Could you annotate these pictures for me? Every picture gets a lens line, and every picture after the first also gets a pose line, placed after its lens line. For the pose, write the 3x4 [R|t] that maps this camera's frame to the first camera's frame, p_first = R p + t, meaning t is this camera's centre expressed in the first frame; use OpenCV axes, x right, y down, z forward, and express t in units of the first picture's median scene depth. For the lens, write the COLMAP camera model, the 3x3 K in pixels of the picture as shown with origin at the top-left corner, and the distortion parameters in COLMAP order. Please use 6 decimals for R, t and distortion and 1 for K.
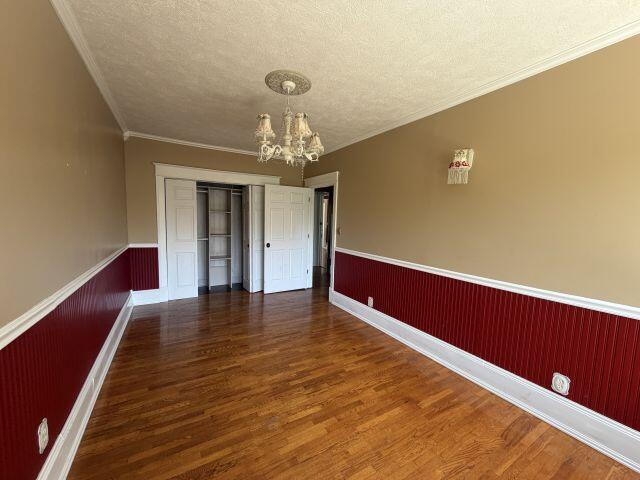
lens RADIAL K [[256.8, 0, 317.5], [0, 256.8, 240.8], [0, 0, 1]] dist [0.000254, -0.000953]
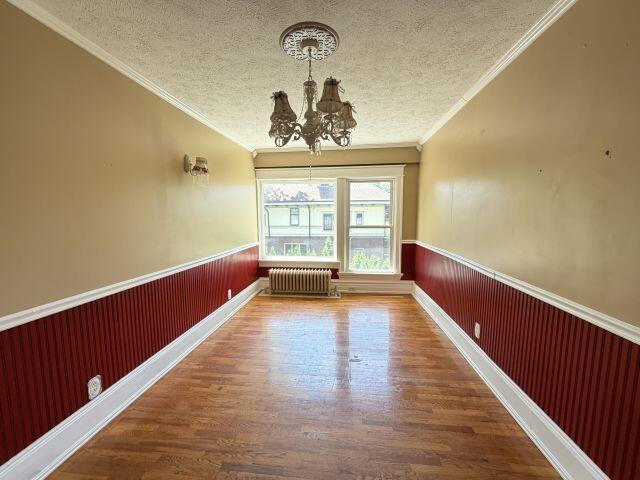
lens RADIAL K [[256.8, 0, 321.0], [0, 256.8, 240.4], [0, 0, 1]] dist [0.000254, -0.000953]
pose [[-0.800545, -0.090462, 0.592406, -0.501503], [0.037665, 0.978991, 0.200394, -0.149750], [-0.598088, 0.182737, -0.780319, 1.307876]]
